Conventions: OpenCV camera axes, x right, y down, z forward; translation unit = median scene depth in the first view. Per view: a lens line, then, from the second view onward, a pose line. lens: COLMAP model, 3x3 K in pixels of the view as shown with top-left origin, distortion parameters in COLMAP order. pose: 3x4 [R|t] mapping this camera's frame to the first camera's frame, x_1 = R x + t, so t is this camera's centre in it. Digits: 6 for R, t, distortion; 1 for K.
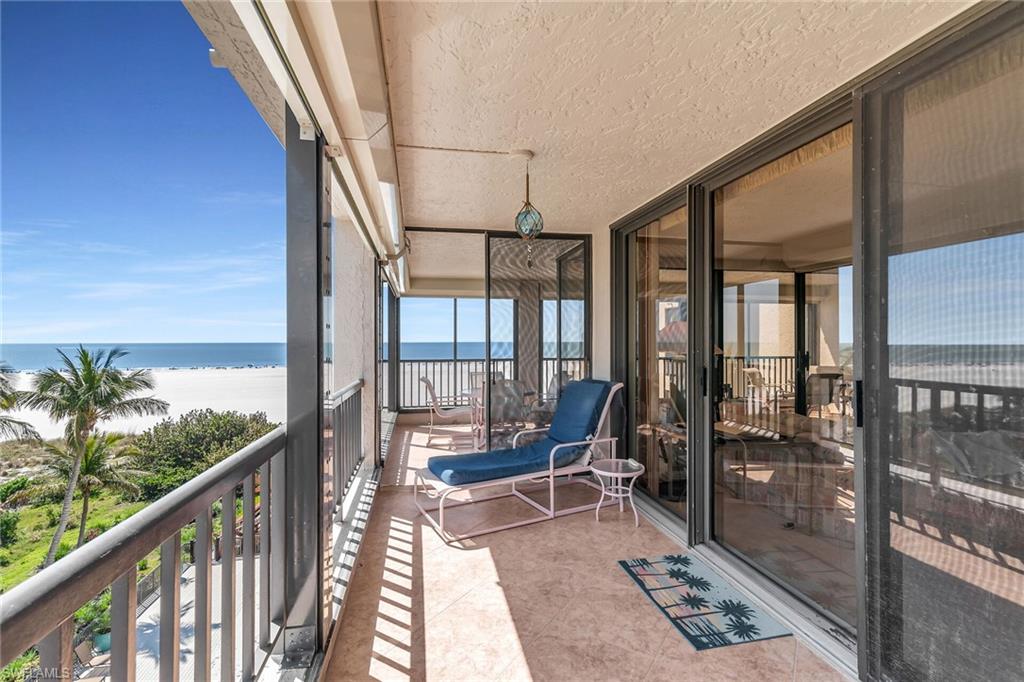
lens RADIAL K [[462.9, 0, 507.0], [0, 462.9, 338.8], [0, 0, 1]] dist [0.002441, 0.001089]
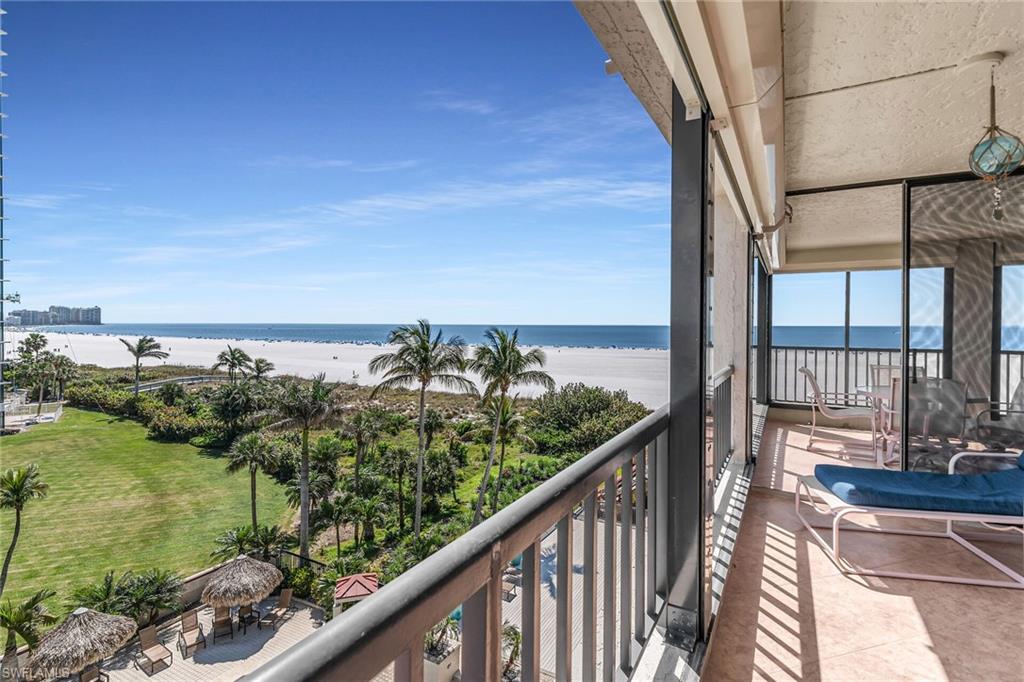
lens RADIAL K [[482.8, 0, 518.0], [0, 482.8, 327.3], [0, 0, 1]] dist [-0.009442, 0.004262]
pose [[0.766200, 0.011070, -0.642507, -0.027979], [-0.003429, 0.999908, 0.013139, -0.000133], [0.642593, -0.007864, 0.766167, -0.011239]]
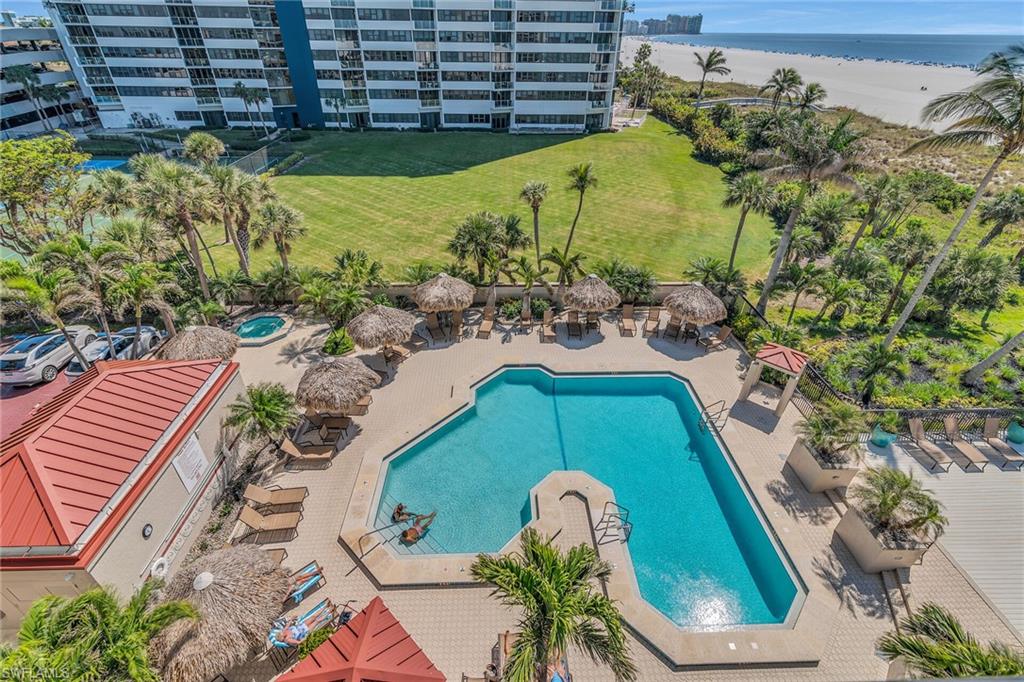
lens RADIAL K [[462.9, 0, 531.3], [0, 462.9, 339.8], [0, 0, 1]] dist [0.002441, 0.001089]
pose [[-0.159774, 0.551499, -0.818731, -0.230337], [-0.001776, 0.829224, 0.558913, -0.029661], [0.987152, 0.090754, -0.131509, 0.608879]]
